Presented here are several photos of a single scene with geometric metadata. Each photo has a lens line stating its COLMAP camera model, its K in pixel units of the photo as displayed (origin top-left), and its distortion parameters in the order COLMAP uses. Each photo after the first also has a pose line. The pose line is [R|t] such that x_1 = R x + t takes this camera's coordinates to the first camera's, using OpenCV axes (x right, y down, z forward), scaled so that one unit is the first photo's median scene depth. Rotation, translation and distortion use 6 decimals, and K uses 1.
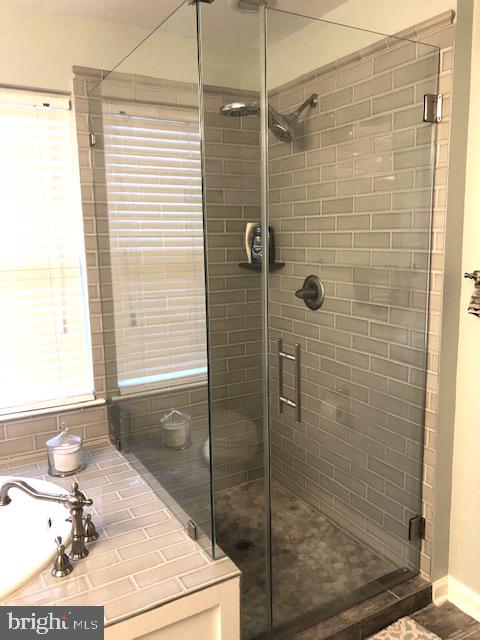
lens RADIAL K [[511.2, 0, 240.0], [0, 511.2, 320.0], [0, 0, 1]] dist [0.010291, -0.007814]
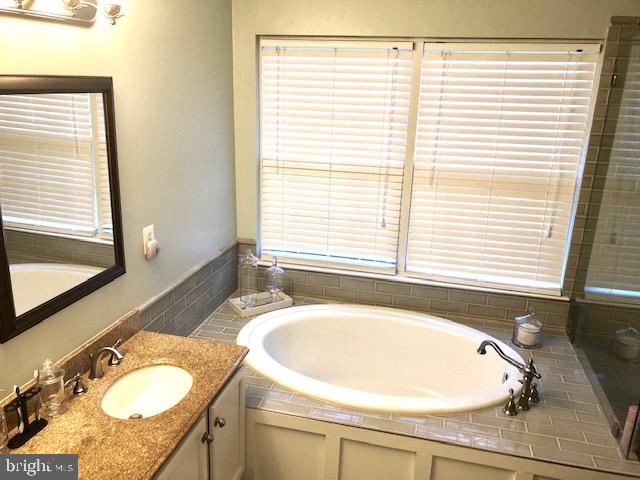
lens RADIAL K [[511.2, 0, 320.0], [0, 511.2, 240.0], [0, 0, 1]] dist [0.010291, -0.007814]
pose [[0.720647, 0.240758, -0.650156, 0.065994], [-0.152269, 0.969834, 0.190358, -0.125338], [0.676374, -0.038182, 0.735568, -0.290784]]
